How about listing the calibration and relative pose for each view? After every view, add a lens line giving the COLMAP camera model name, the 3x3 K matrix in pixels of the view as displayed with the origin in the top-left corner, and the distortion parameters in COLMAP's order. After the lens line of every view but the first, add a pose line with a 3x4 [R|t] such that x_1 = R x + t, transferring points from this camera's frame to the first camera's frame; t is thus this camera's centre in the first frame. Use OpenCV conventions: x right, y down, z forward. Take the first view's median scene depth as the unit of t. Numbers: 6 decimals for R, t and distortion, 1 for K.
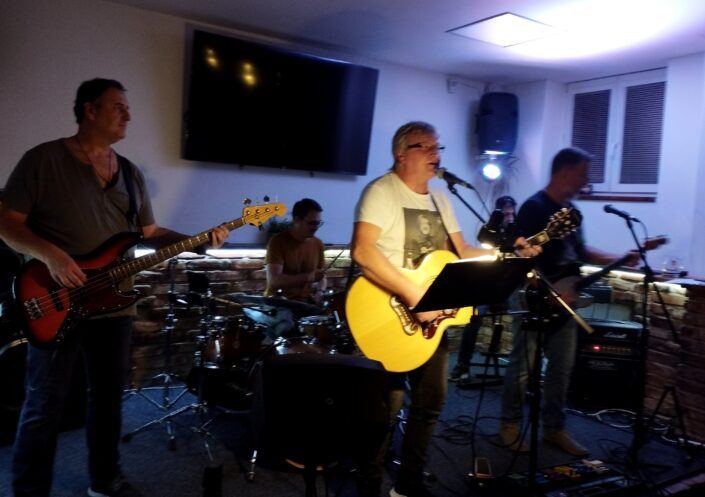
lens RADIAL K [[591.8, 0, 339.1], [0, 591.8, 248.8], [0, 0, 1]] dist [0.000522, -0.014073]
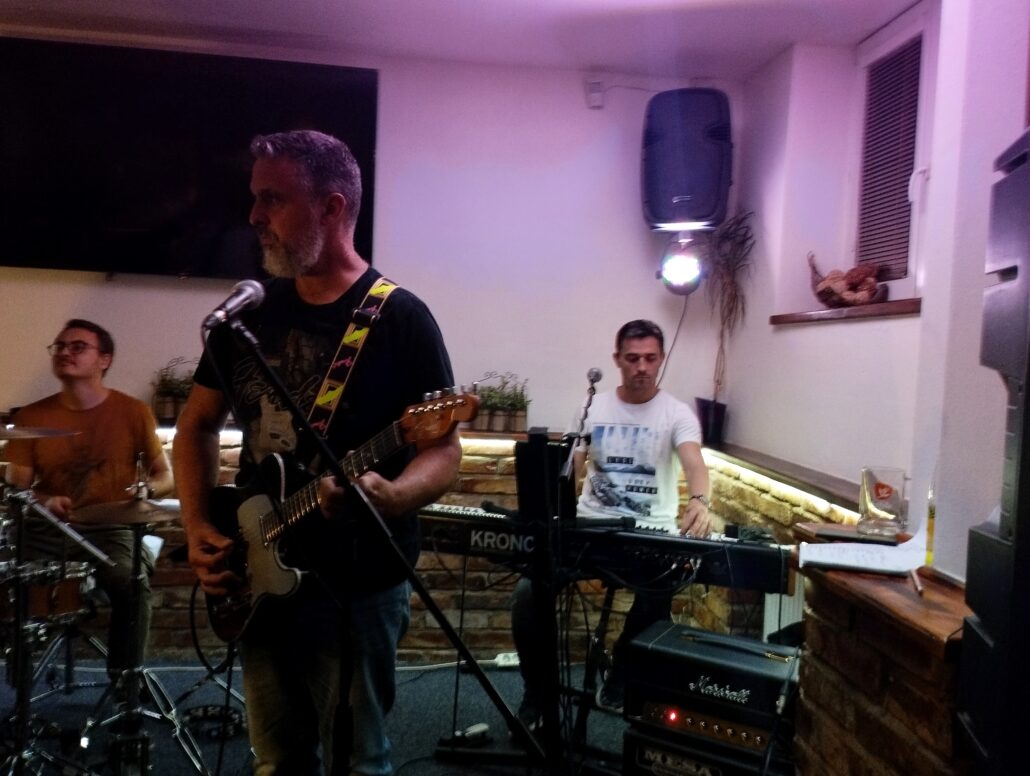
lens RADIAL K [[894.2, 0, 515.0], [0, 894.2, 388.0], [0, 0, 1]] dist [0.046236, -0.003479]
pose [[0.892849, 0.003700, -0.450341, 0.704118], [-0.031384, 0.998046, -0.054022, -0.000104], [0.449262, 0.062367, 0.891221, 0.535283]]
